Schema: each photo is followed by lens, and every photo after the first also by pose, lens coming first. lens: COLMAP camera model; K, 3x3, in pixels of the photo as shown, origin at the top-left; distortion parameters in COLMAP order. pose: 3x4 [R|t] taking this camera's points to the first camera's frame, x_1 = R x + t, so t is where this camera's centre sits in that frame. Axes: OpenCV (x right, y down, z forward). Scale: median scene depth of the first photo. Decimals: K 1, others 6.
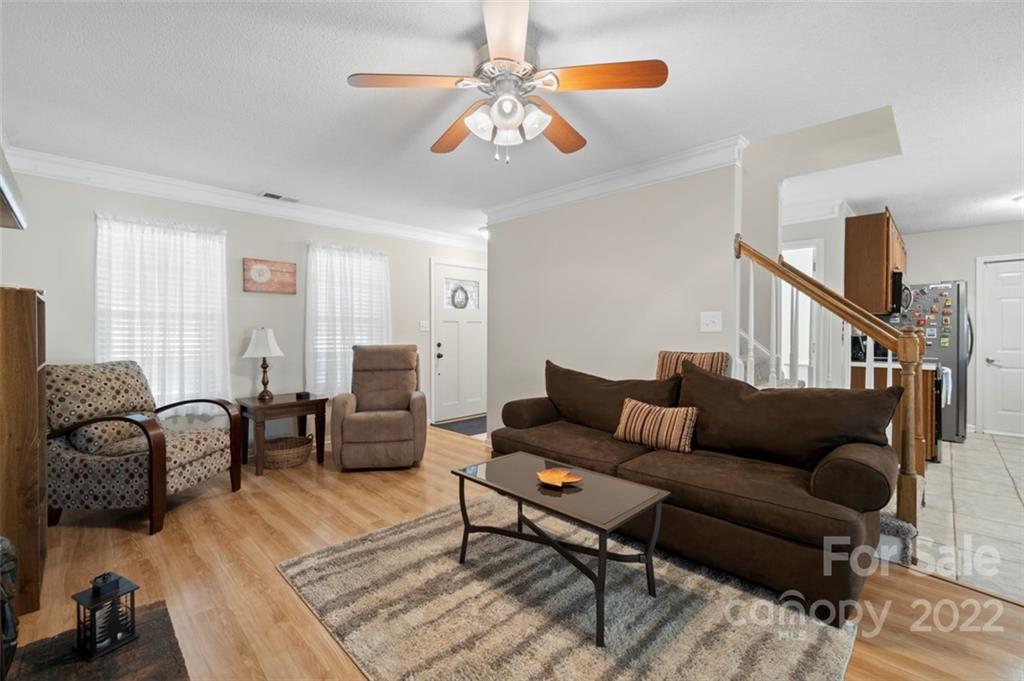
lens RADIAL K [[439.4, 0, 505.6], [0, 439.4, 330.5], [0, 0, 1]] dist [-0.003664, -0.000032]
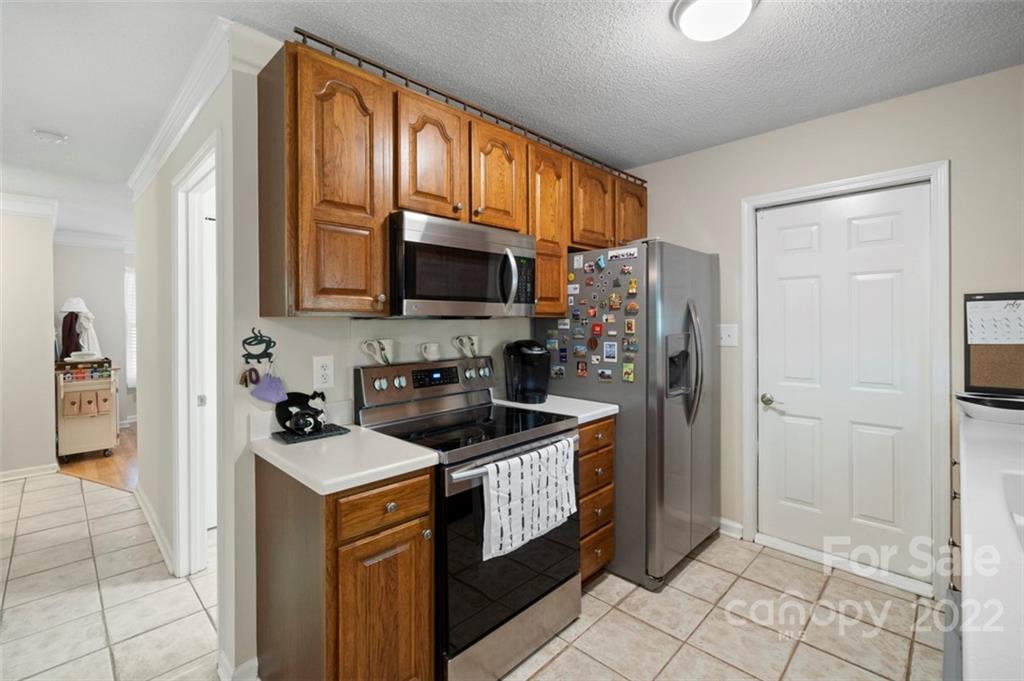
lens RADIAL K [[453.8, 0, 508.1], [0, 453.8, 326.1], [0, 0, 1]] dist [-0.000336, 0.000260]
pose [[0.999858, -0.012495, 0.011335, 0.866494], [0.012381, 0.999872, 0.010110, -0.029033], [-0.011460, -0.009968, 0.999885, 0.513334]]
